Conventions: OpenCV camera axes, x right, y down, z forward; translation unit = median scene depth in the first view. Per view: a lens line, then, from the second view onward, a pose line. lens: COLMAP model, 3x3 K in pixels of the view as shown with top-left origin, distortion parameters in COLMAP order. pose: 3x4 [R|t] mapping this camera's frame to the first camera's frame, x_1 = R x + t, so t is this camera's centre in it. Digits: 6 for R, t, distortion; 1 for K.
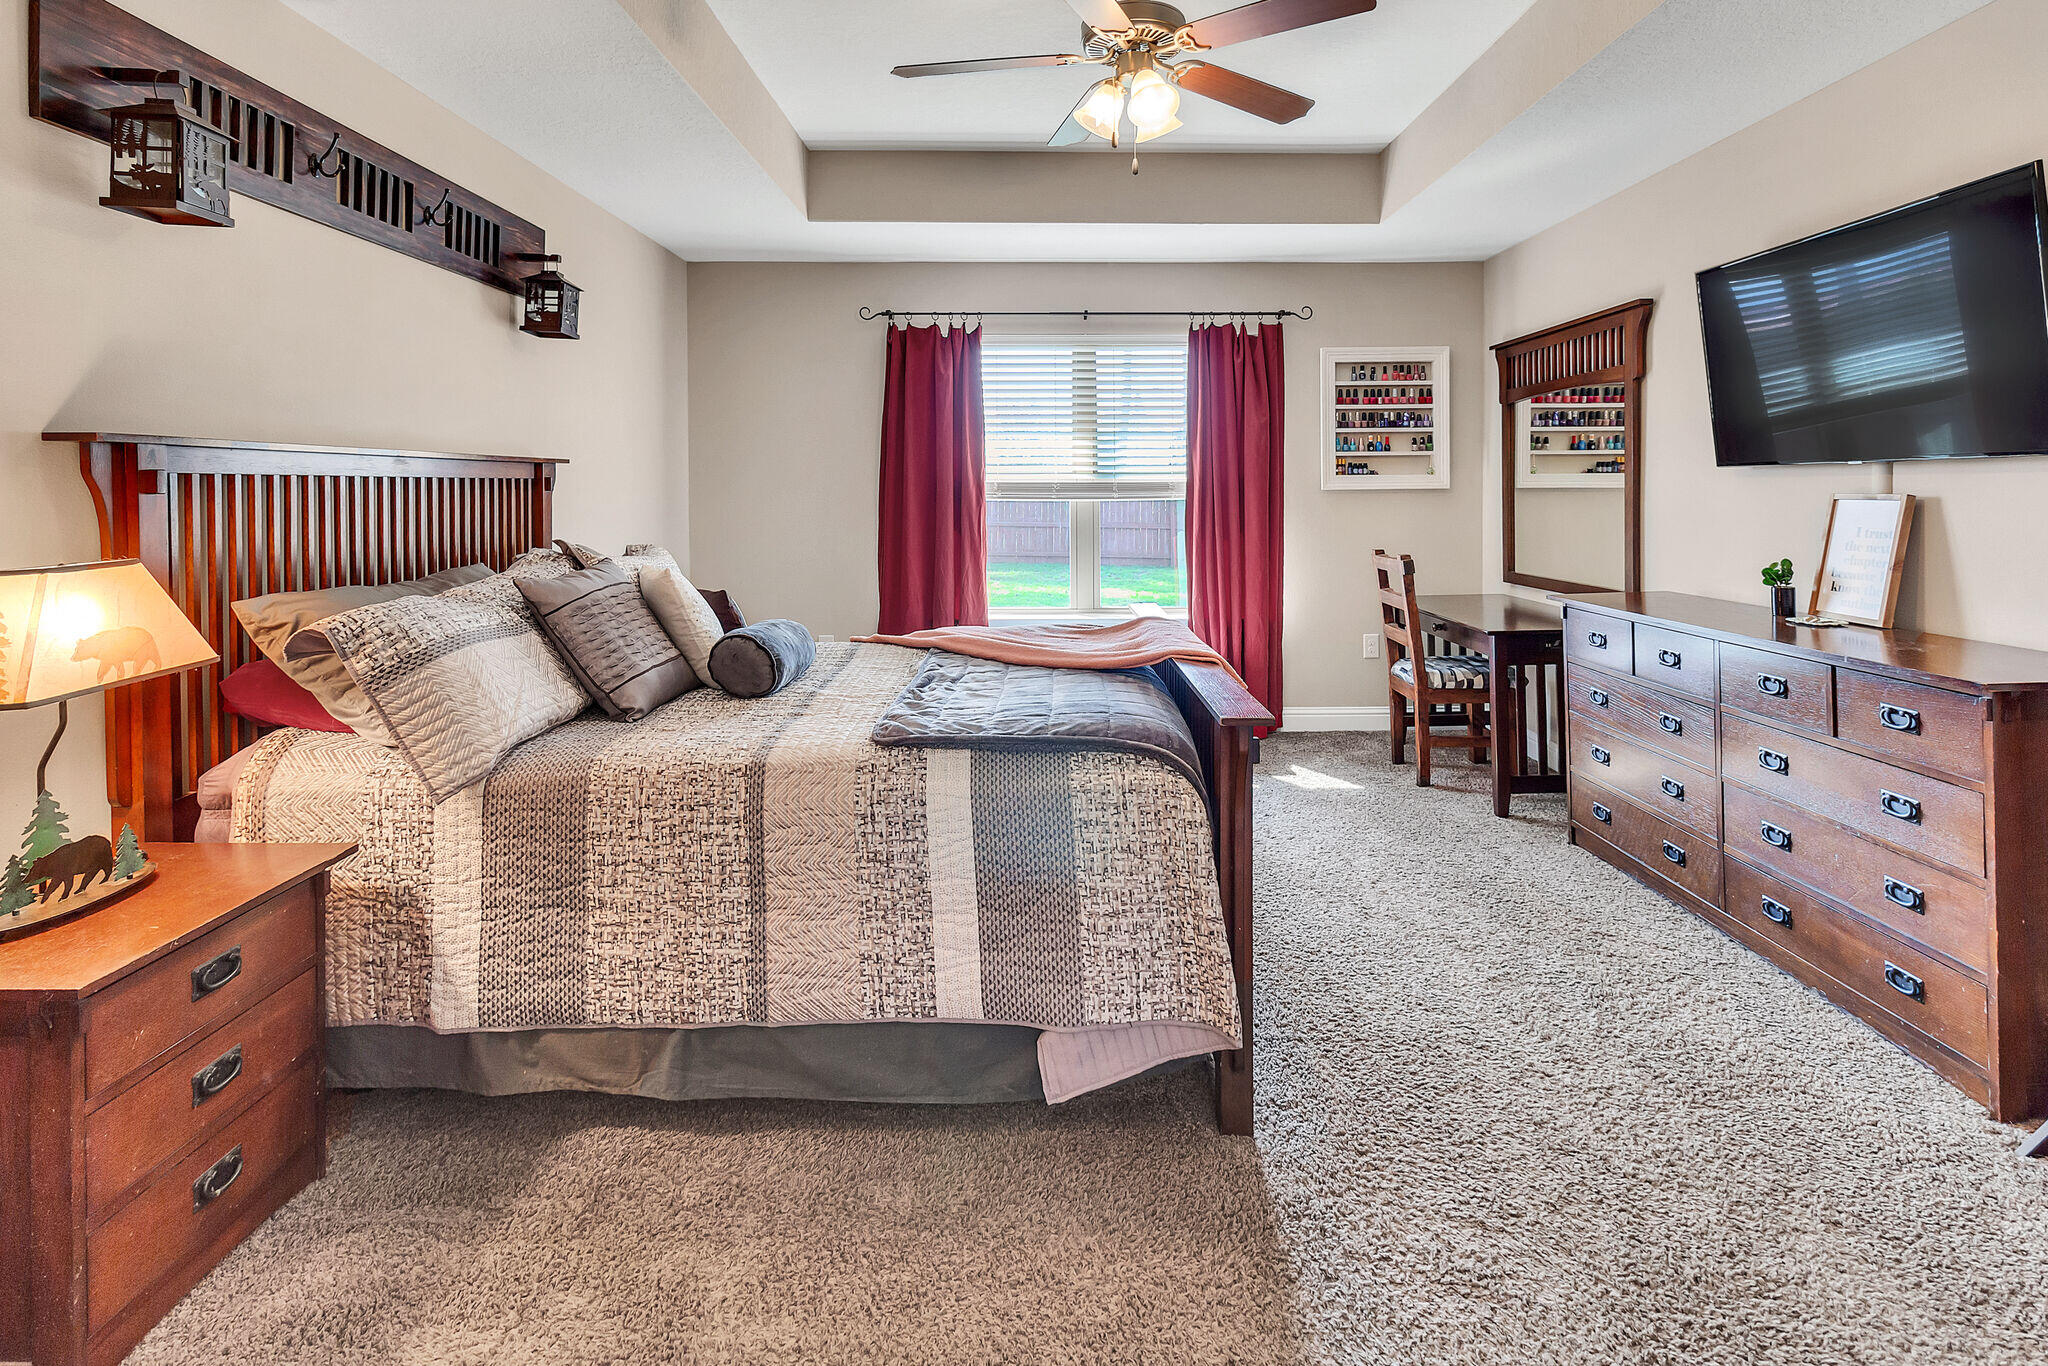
lens RADIAL K [[1015.7, 0, 1054.2], [0, 1015.7, 485.0], [0, 0, 1]] dist [-0.000608, -0.000784]
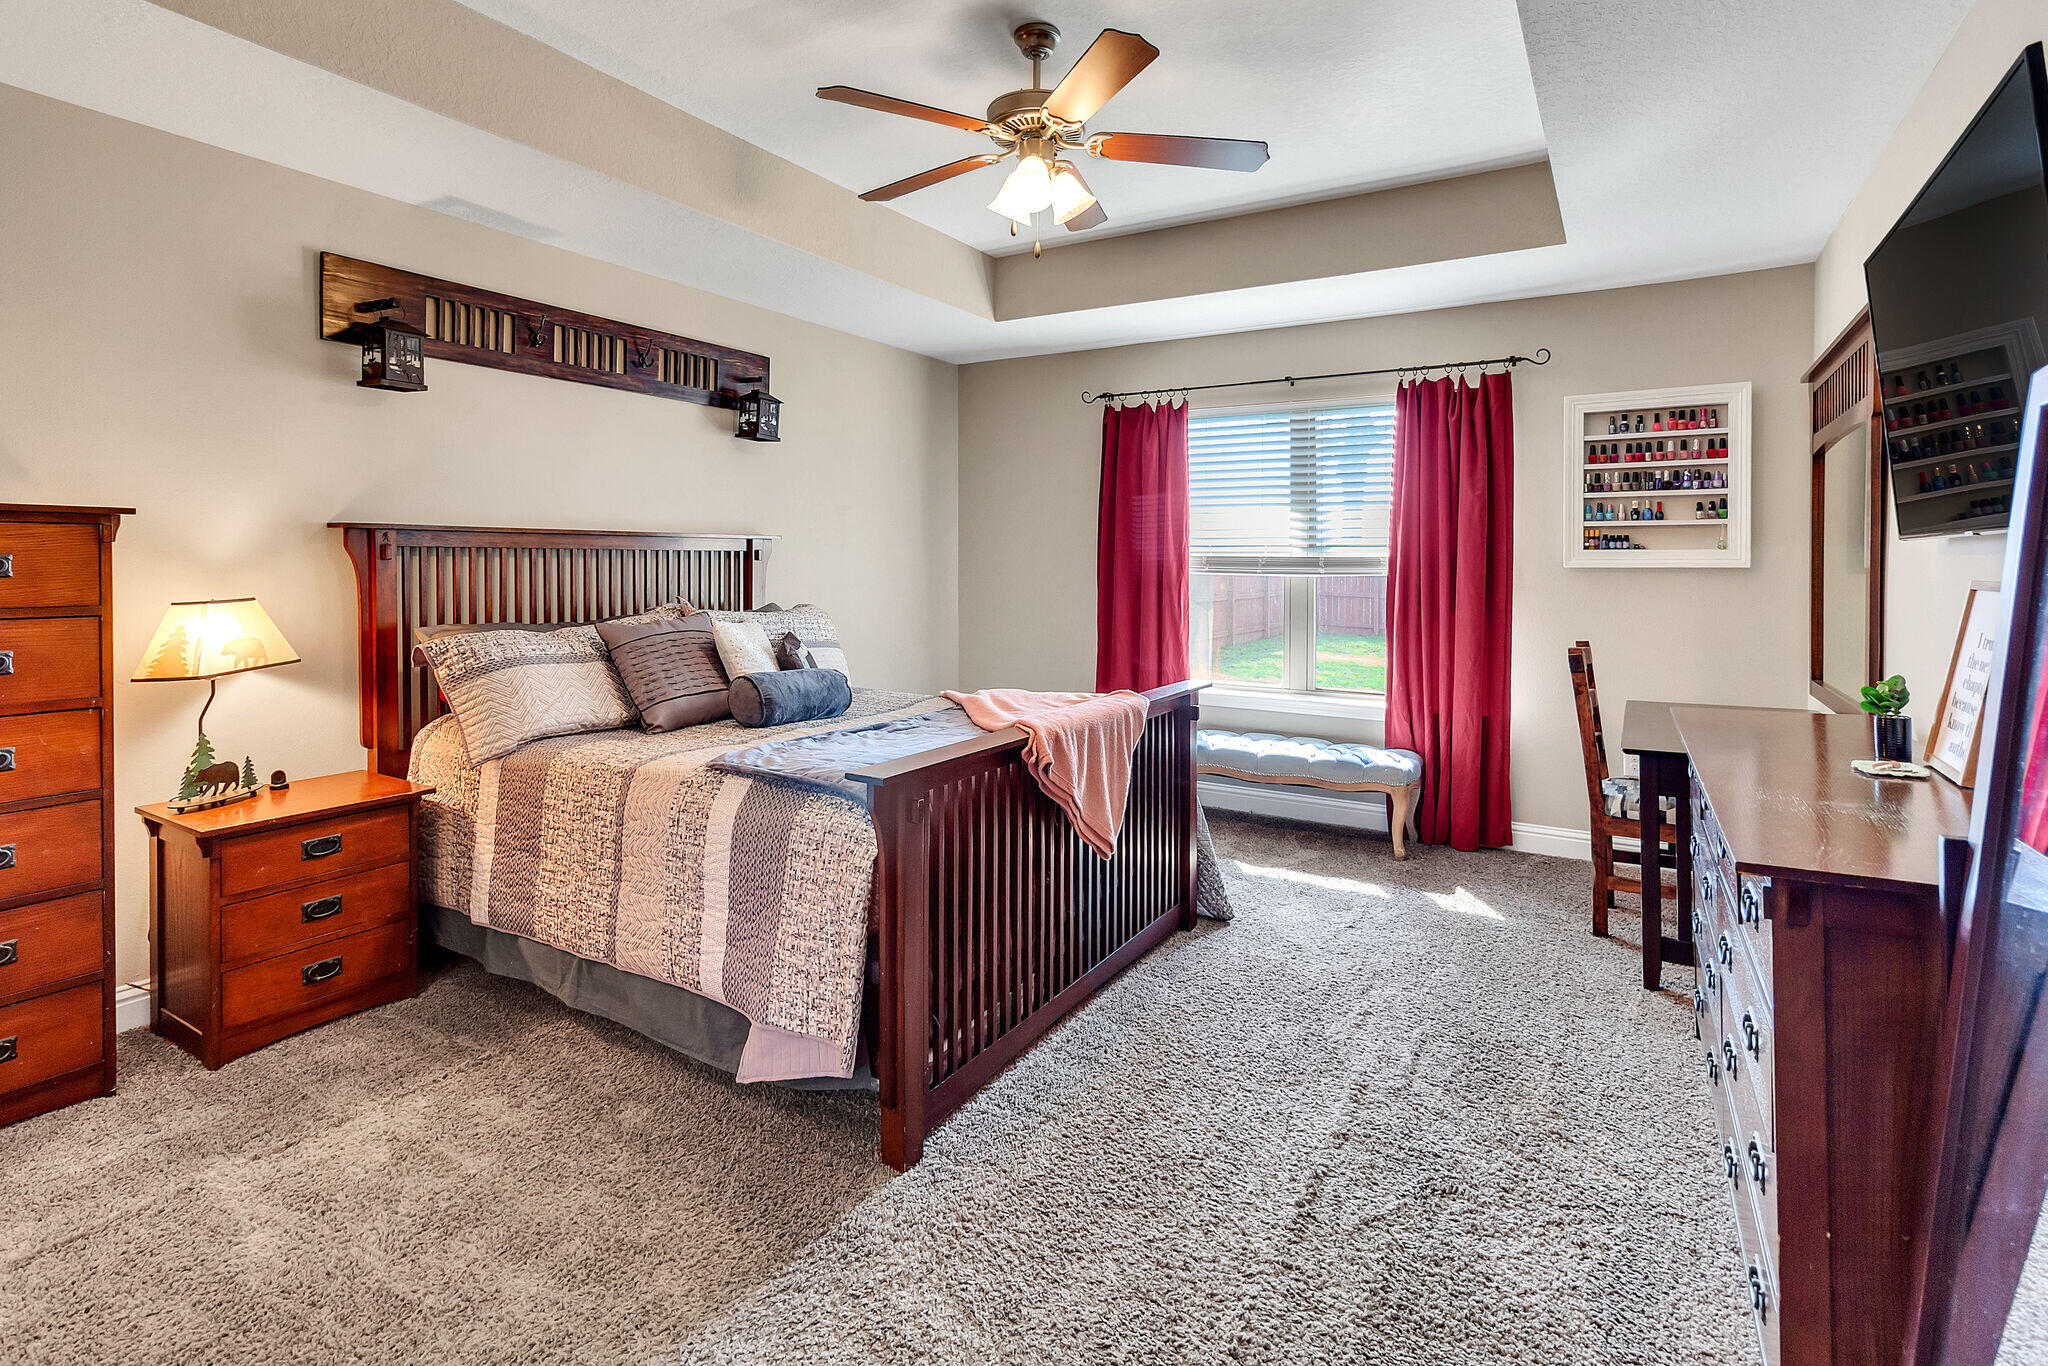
lens RADIAL K [[1038.9, 0, 1105.6], [0, 1038.9, 557.6], [0, 0, 1]] dist [-0.000946, -0.000176]
pose [[0.847378, 0.006538, -0.530949, 0.409614], [-0.006850, 0.999976, 0.001381, -0.001977], [0.530945, 0.002467, 0.847402, 0.083241]]
